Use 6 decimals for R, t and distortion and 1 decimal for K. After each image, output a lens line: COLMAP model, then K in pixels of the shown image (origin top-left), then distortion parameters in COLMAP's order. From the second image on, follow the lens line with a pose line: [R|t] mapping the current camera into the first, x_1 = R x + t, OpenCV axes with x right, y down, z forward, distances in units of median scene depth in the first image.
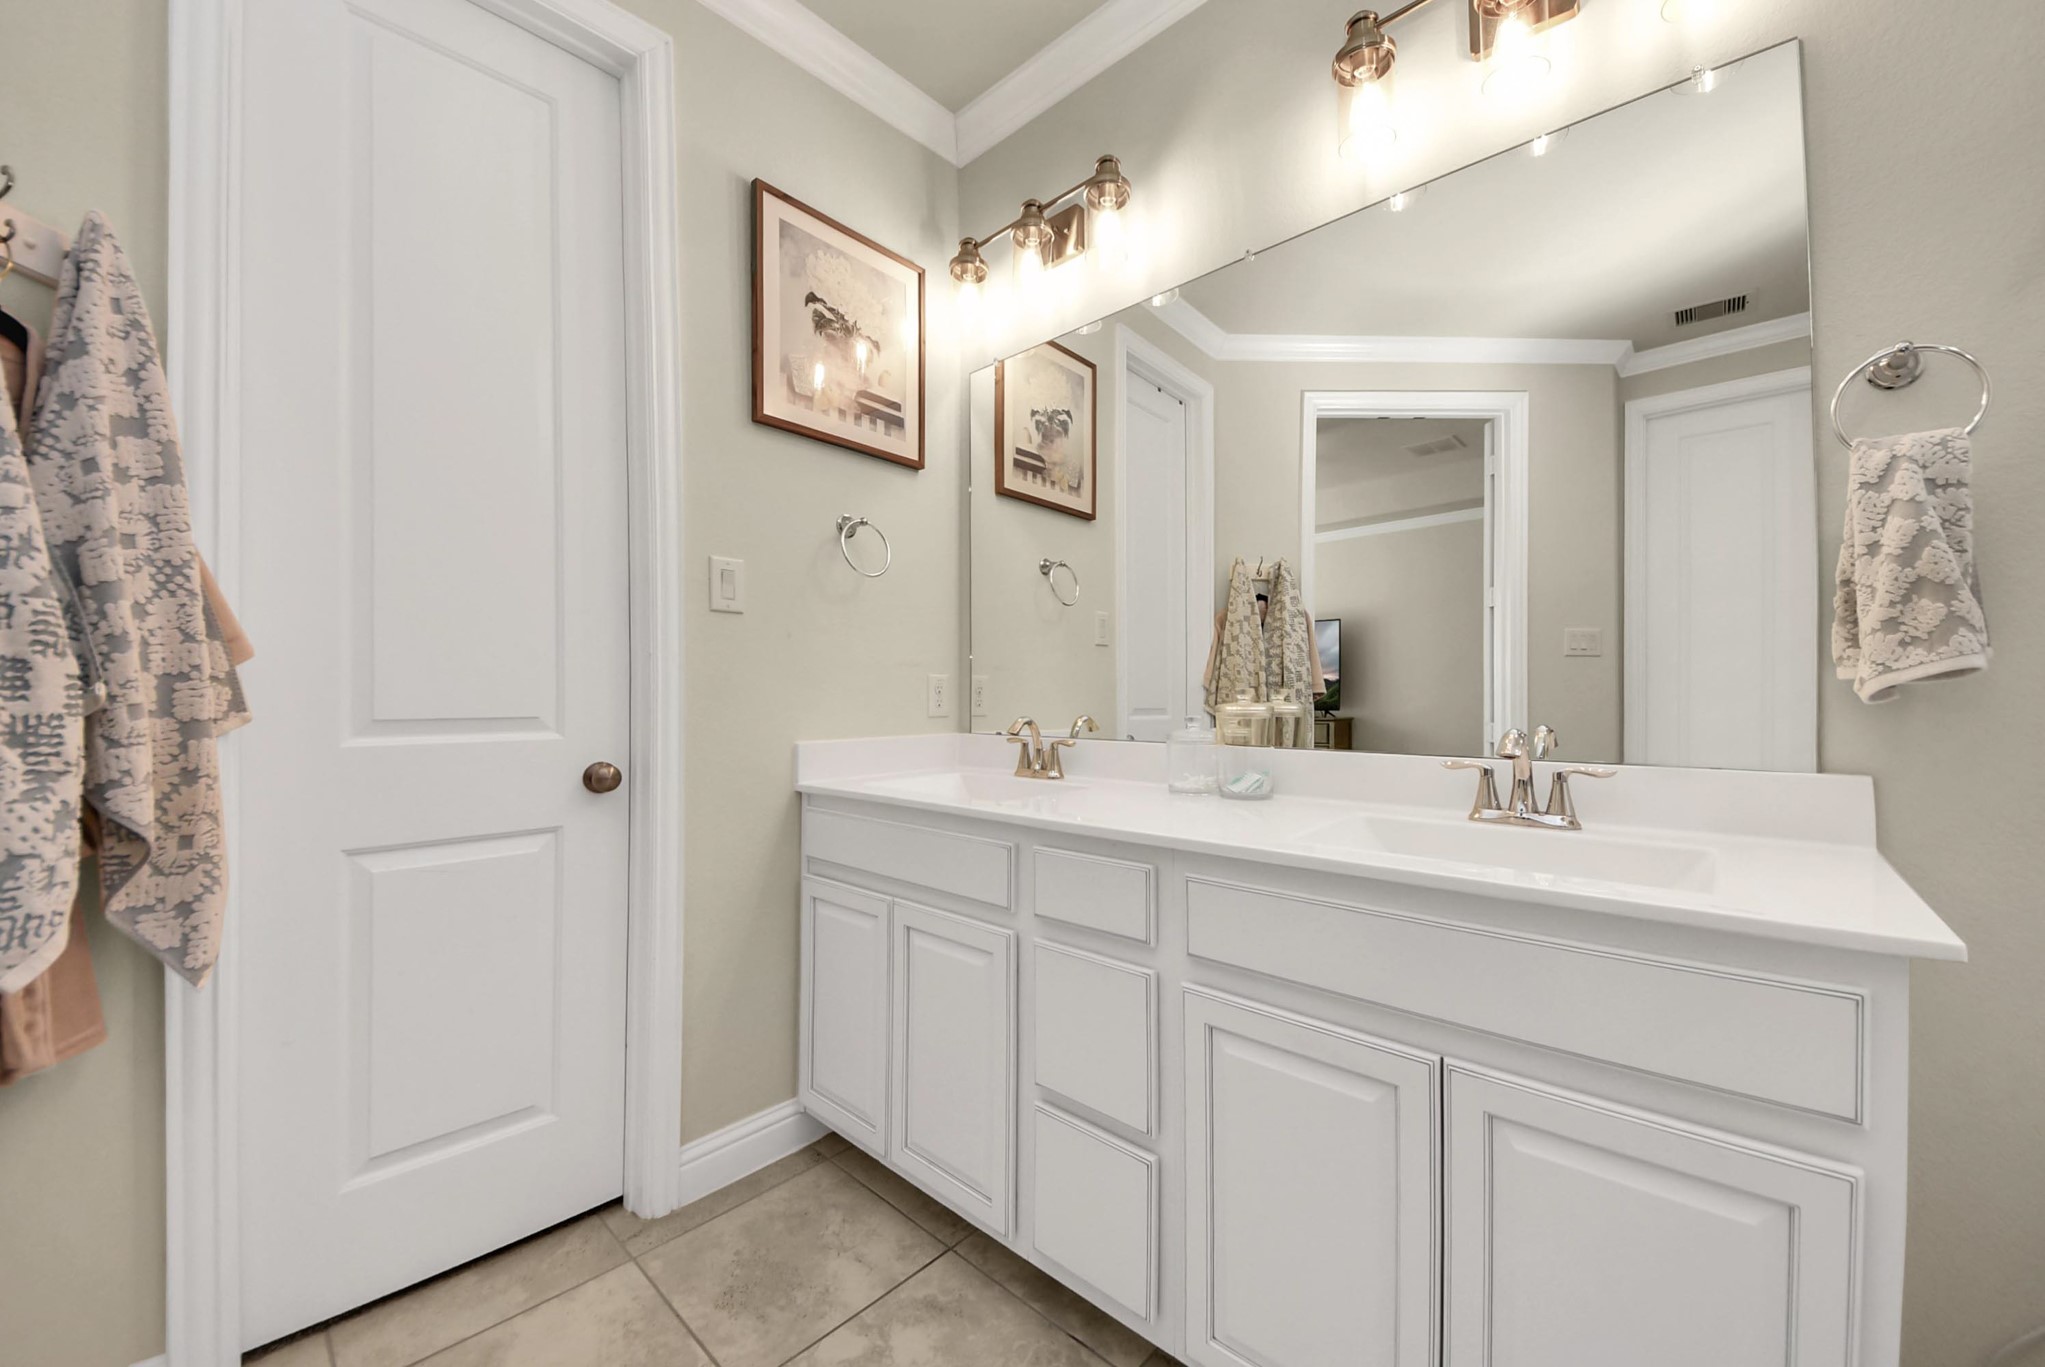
lens RADIAL K [[781.2, 0, 1031.7], [0, 781.2, 695.0], [0, 0, 1]] dist [0.013821, -0.000136]
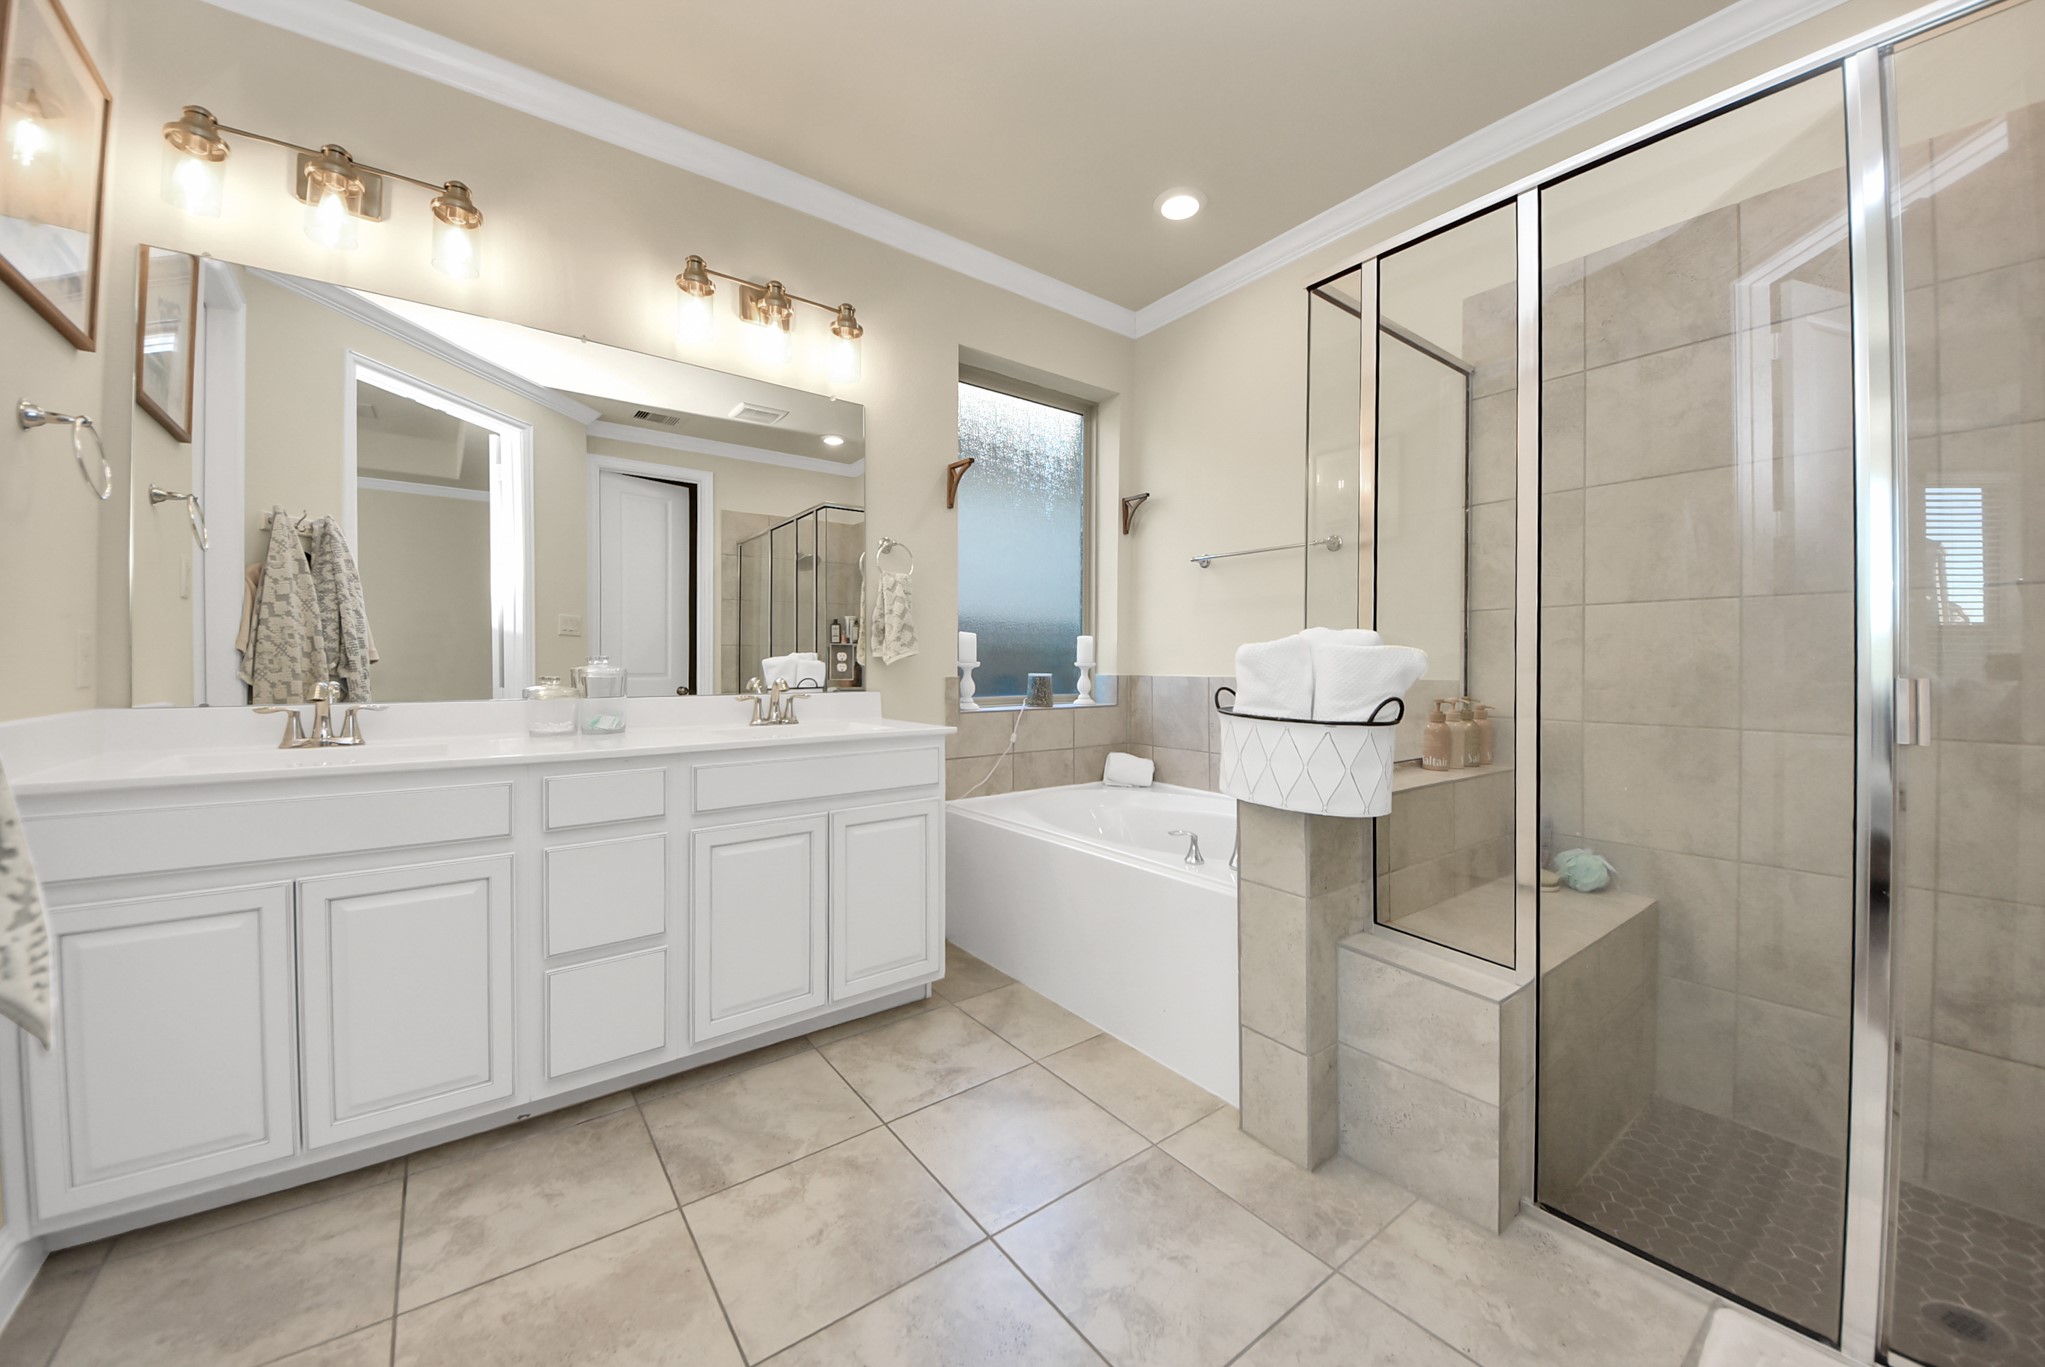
lens RADIAL K [[744.4, 0, 1032.9], [0, 744.4, 672.7], [0, 0, 1]] dist [-0.017129, -0.003346]
pose [[0.184873, -0.006971, 0.982738, -0.499387], [-0.003731, 0.999963, 0.007795, 0.005484], [-0.982755, -0.005108, 0.184840, -0.007657]]
